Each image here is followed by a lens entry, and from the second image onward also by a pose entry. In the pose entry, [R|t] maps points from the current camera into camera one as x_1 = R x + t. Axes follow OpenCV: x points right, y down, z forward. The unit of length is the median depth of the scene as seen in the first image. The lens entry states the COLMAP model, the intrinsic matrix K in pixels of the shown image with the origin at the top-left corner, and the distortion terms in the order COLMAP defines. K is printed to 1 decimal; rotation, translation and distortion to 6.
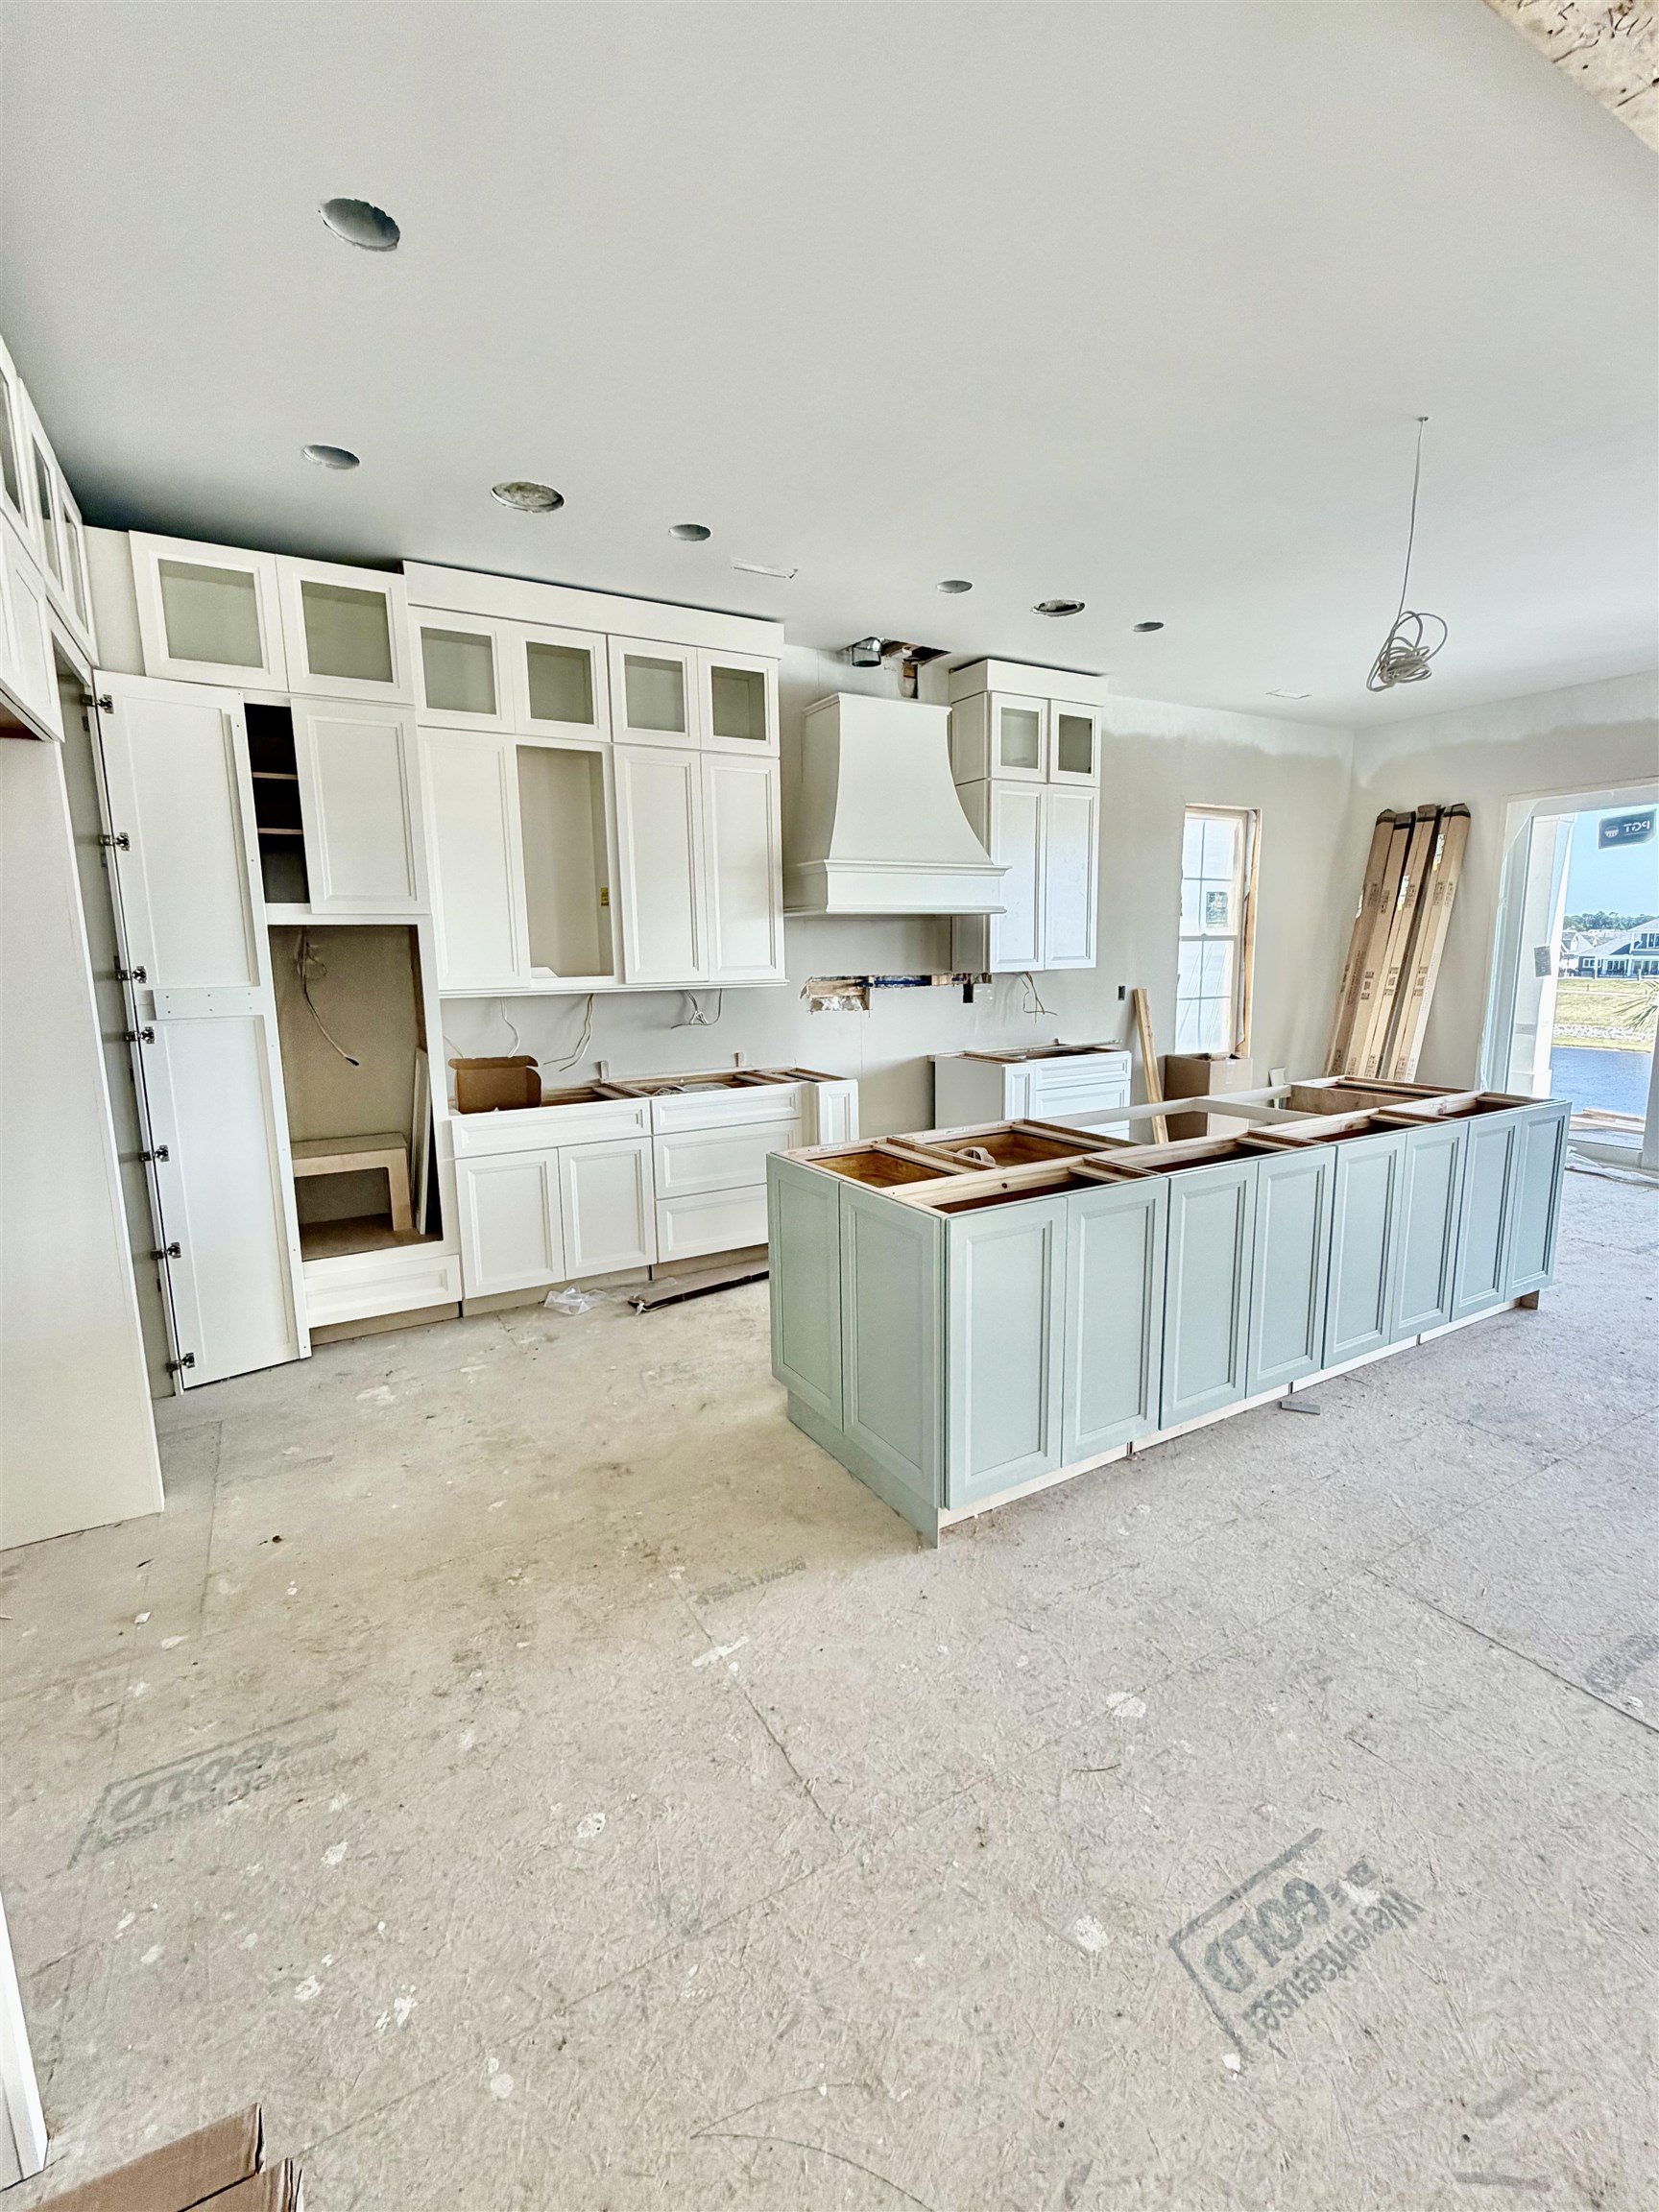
lens RADIAL K [[970.3, 0, 830.8], [0, 970.3, 1099.7], [0, 0, 1]] dist [-0.001821, -0.000376]
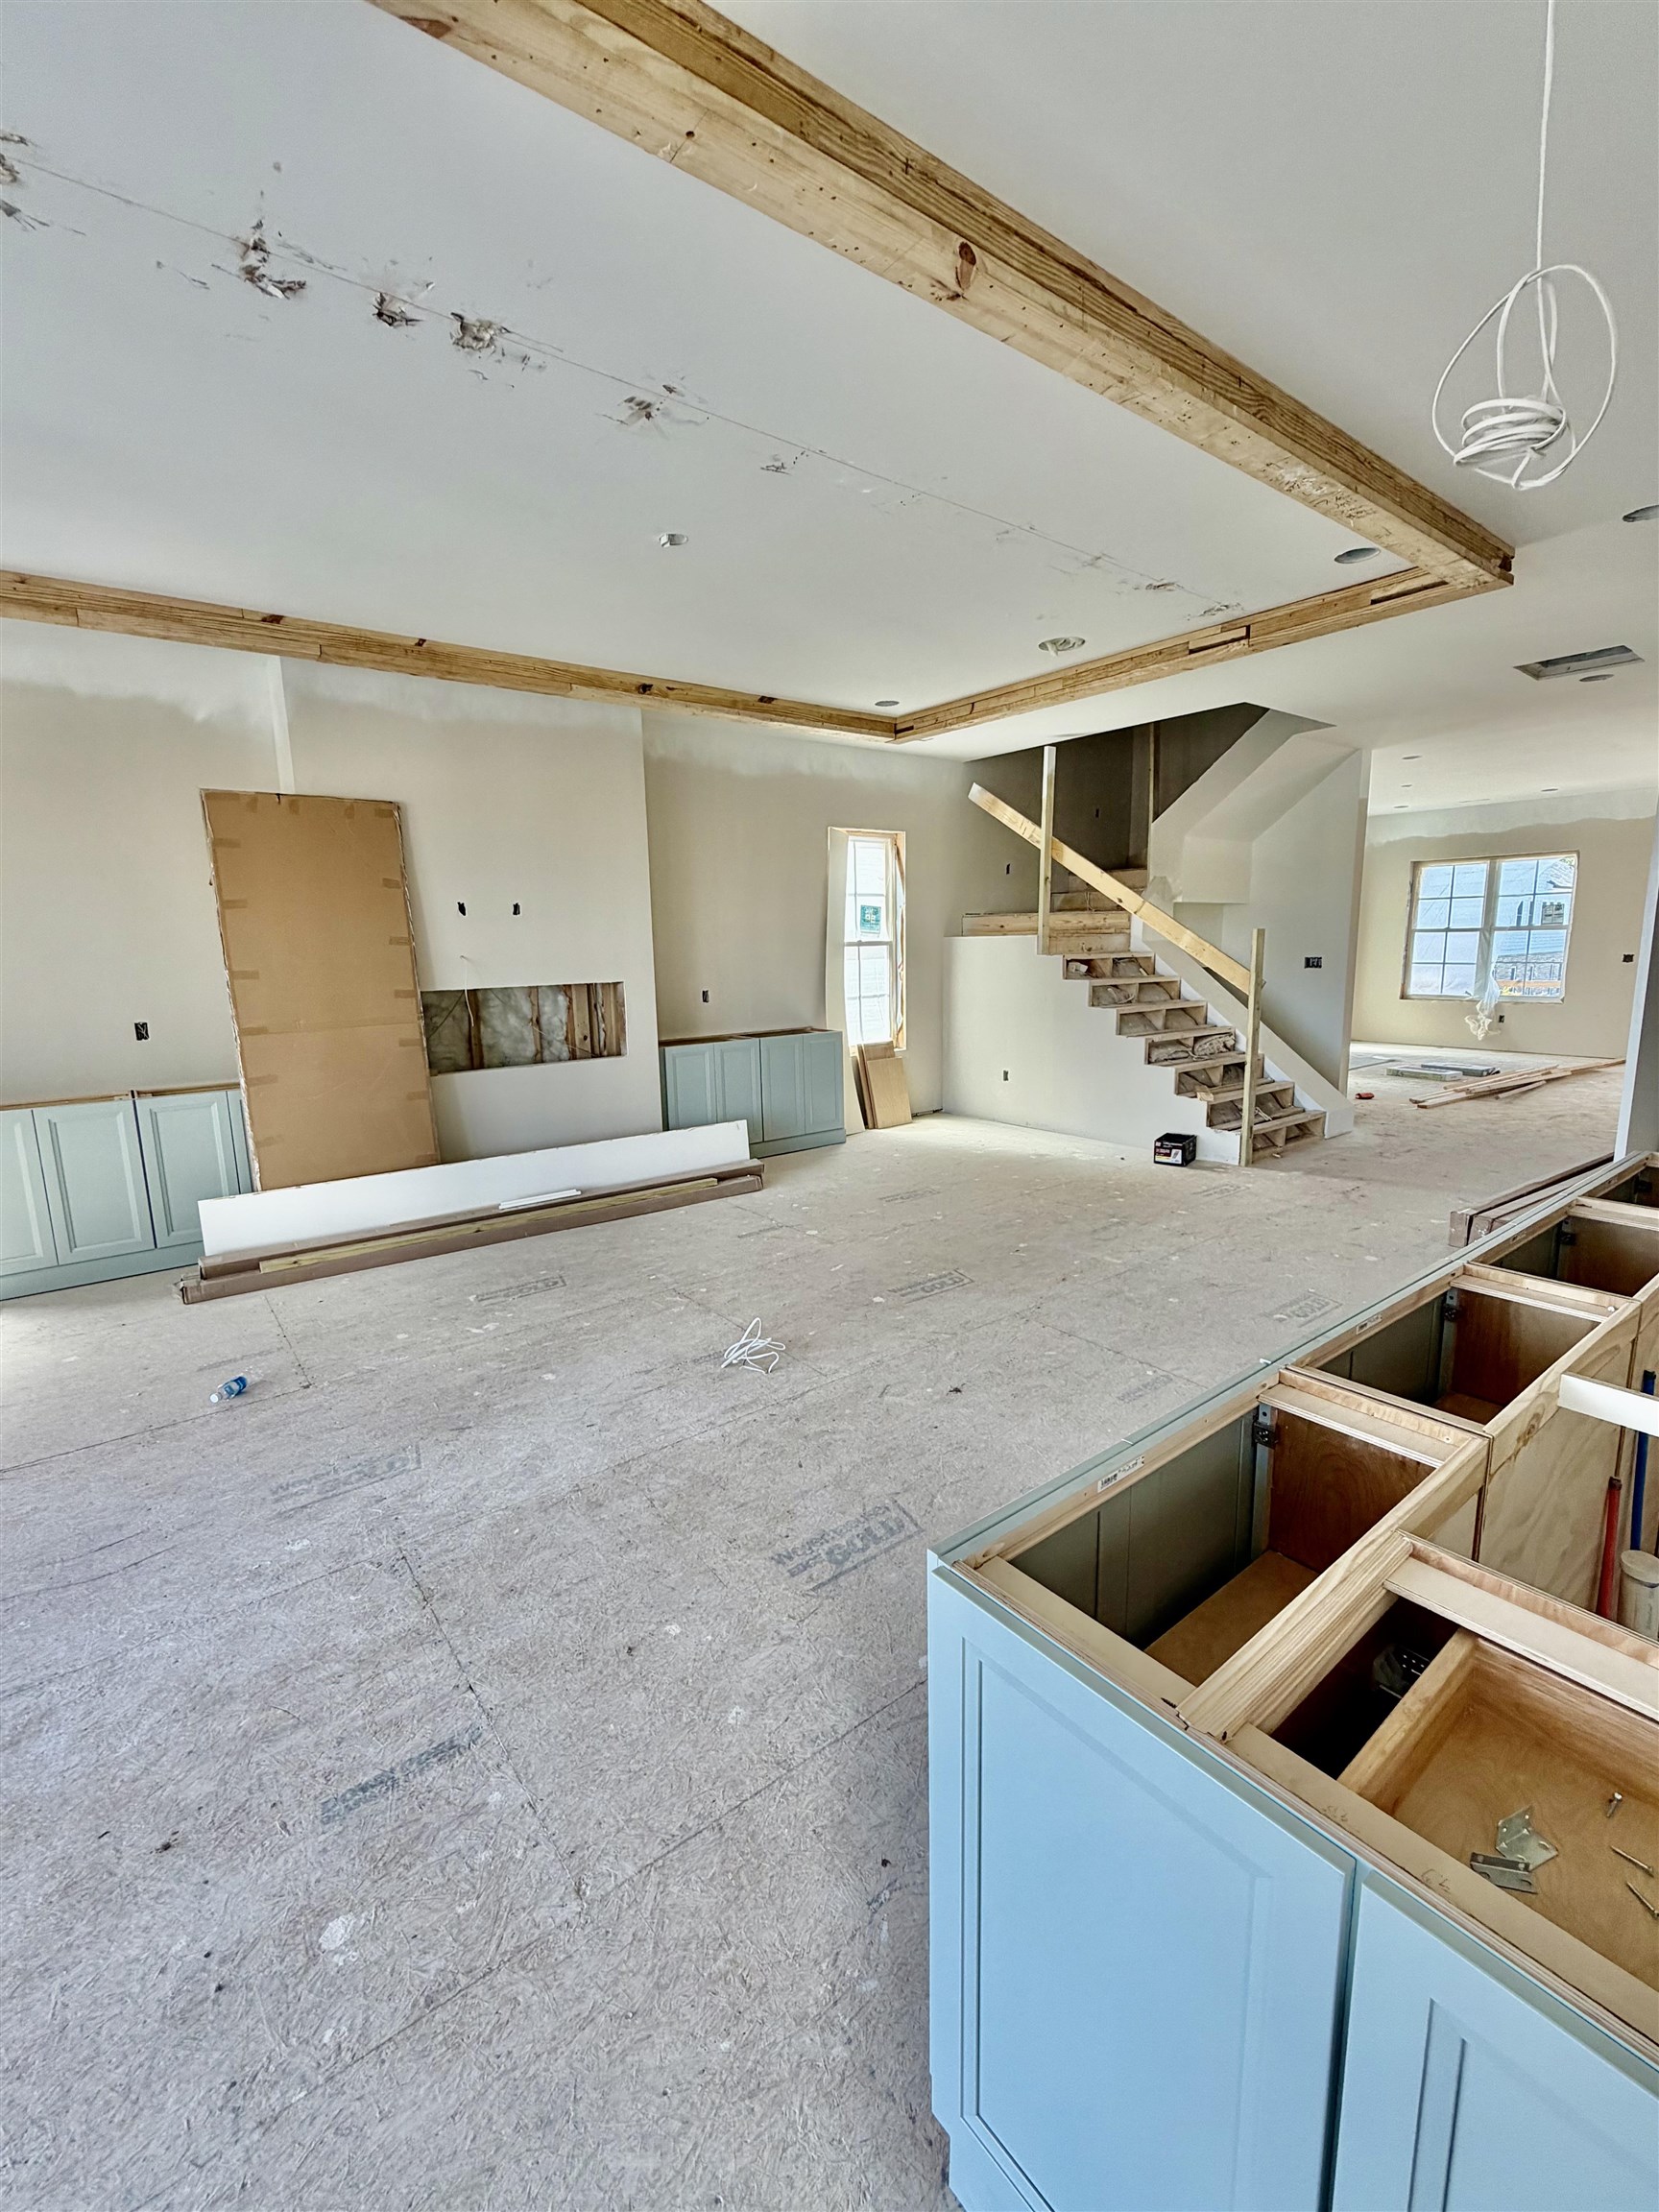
lens RADIAL K [[938.2, 0, 830.8], [0, 938.2, 1104.9], [0, 0, 1]] dist [0.001049, -0.000131]
pose [[-0.989248, 0.060587, -0.133109, 0.726942], [0.013917, 0.945021, 0.326714, -0.195077], [0.145585, 0.321349, -0.935703, 1.068724]]
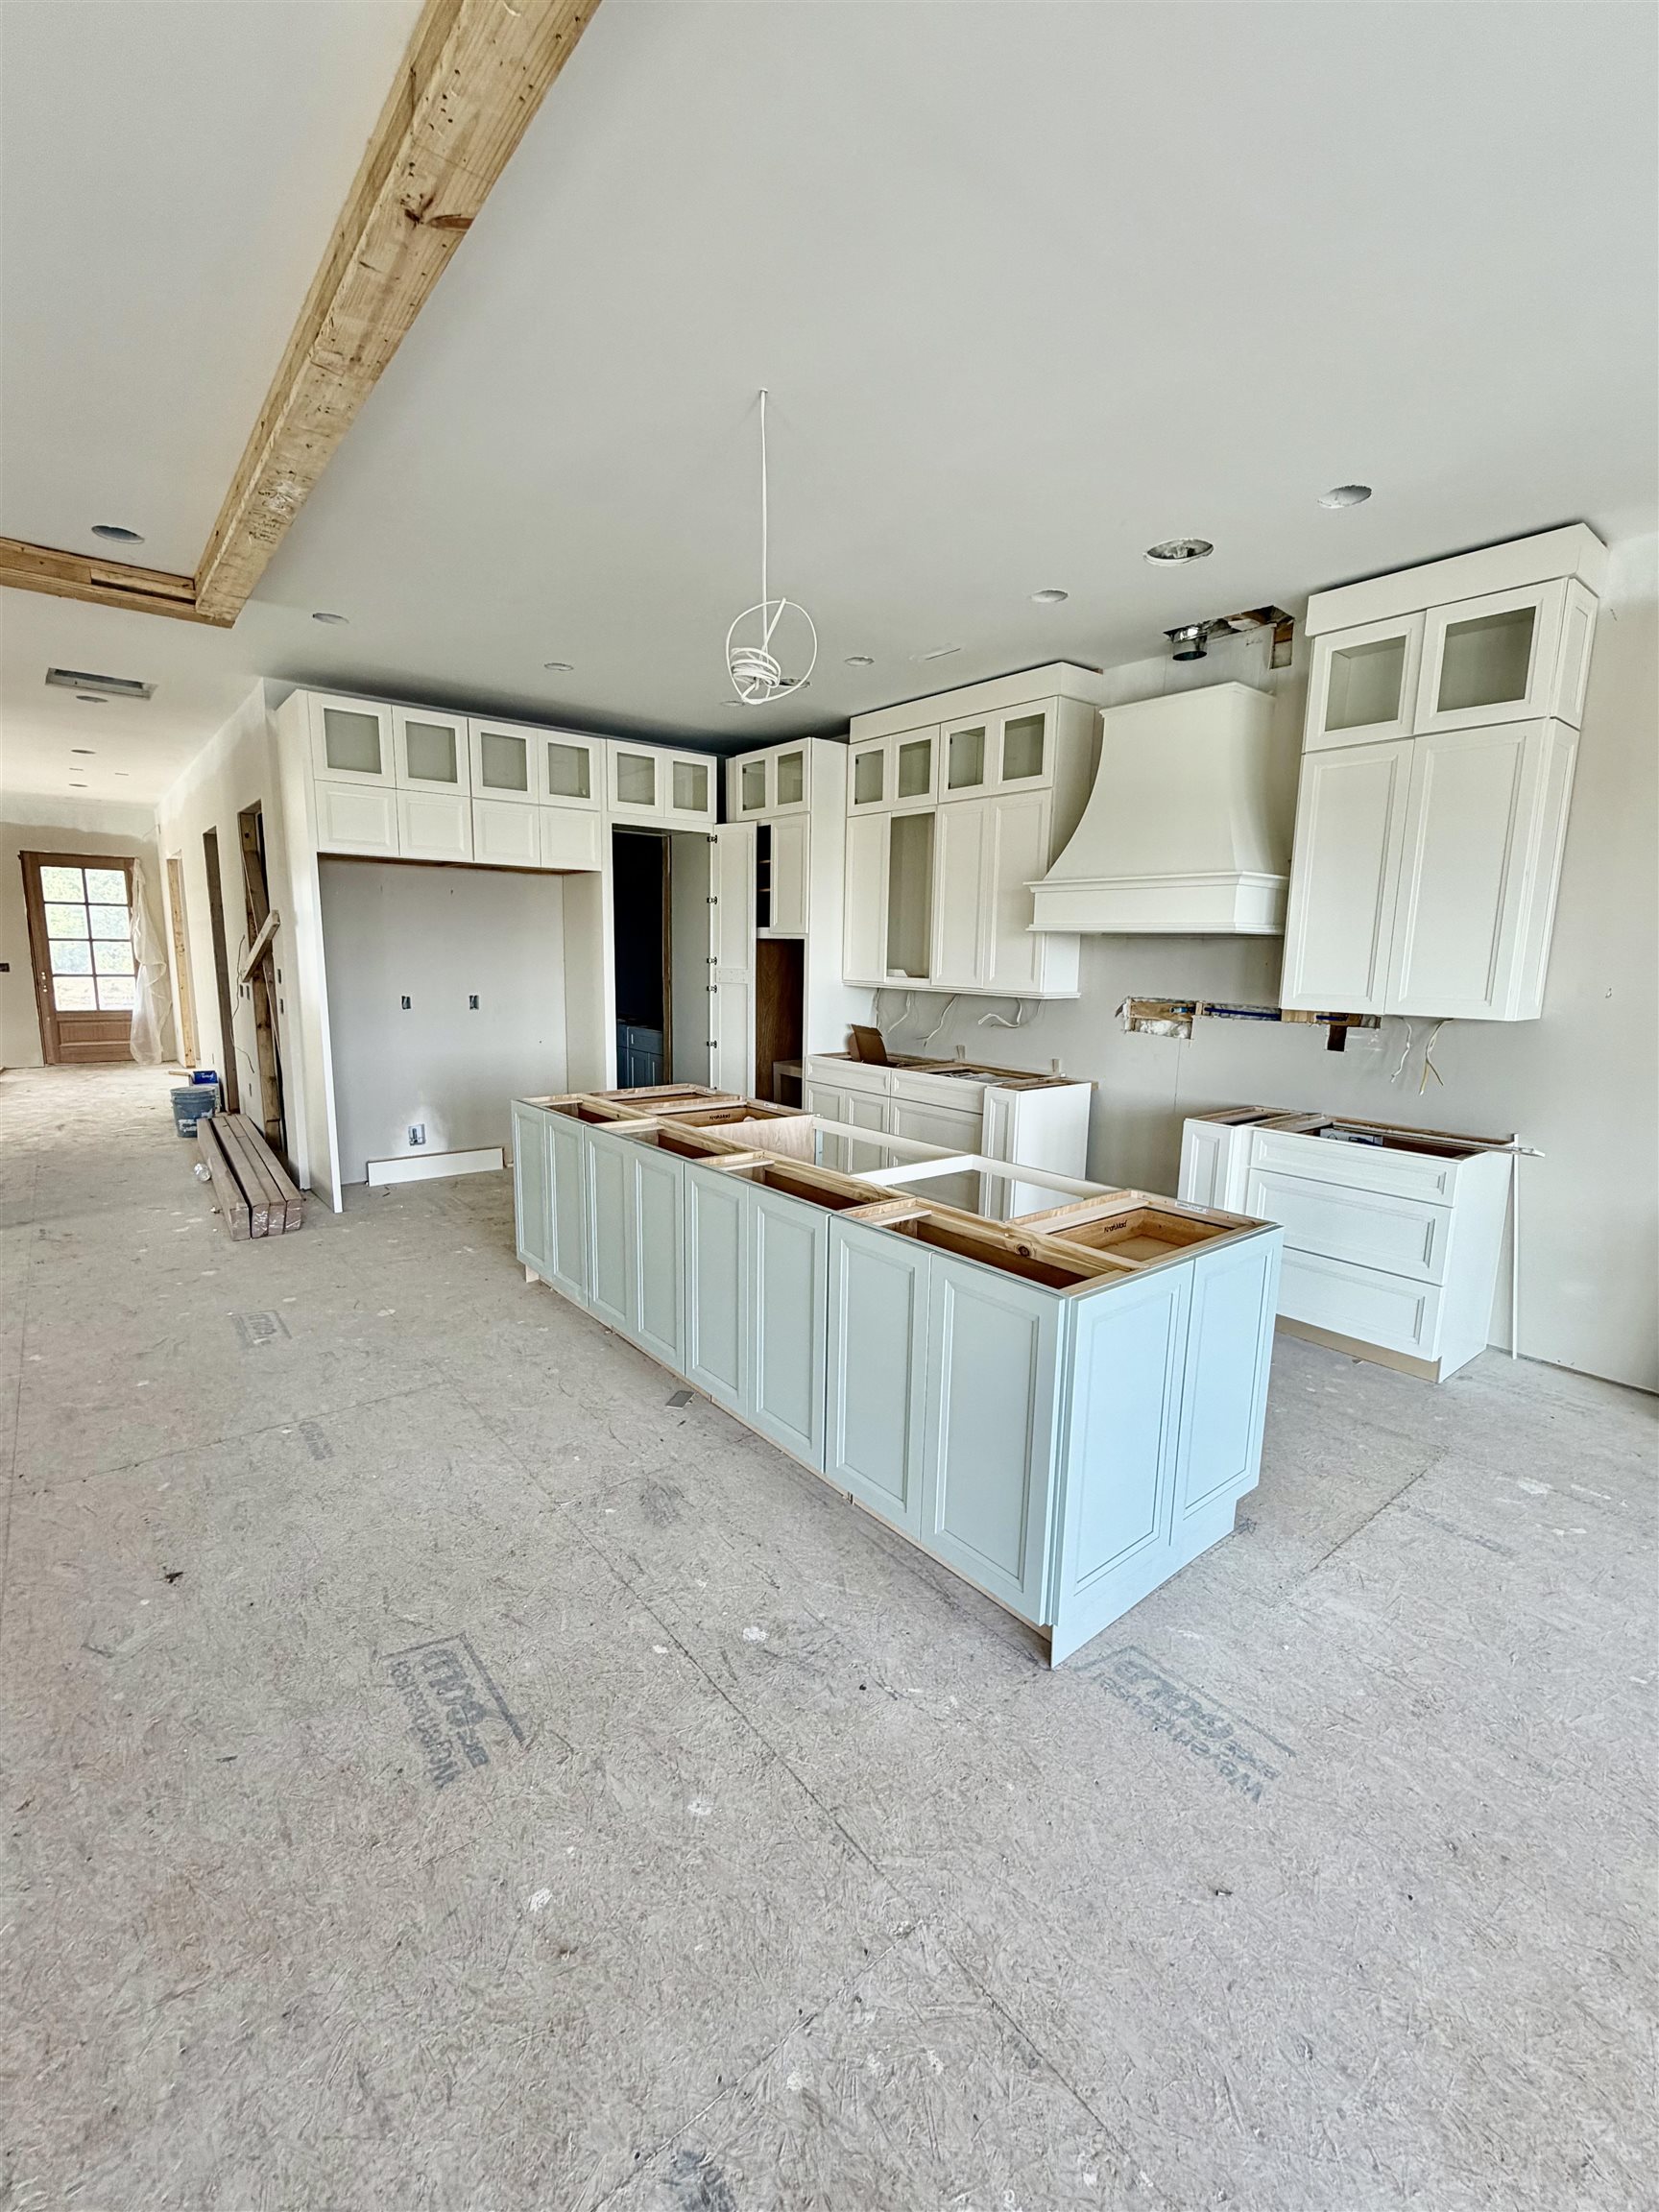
lens RADIAL K [[938.2, 0, 830.8], [0, 938.2, 1104.9], [0, 0, 1]] dist [0.001049, -0.000131]
pose [[0.157757, 0.183966, -0.970190, 1.071630], [-0.175444, 0.972084, 0.155797, -0.141263], [0.971768, 0.145636, 0.185628, 0.675938]]
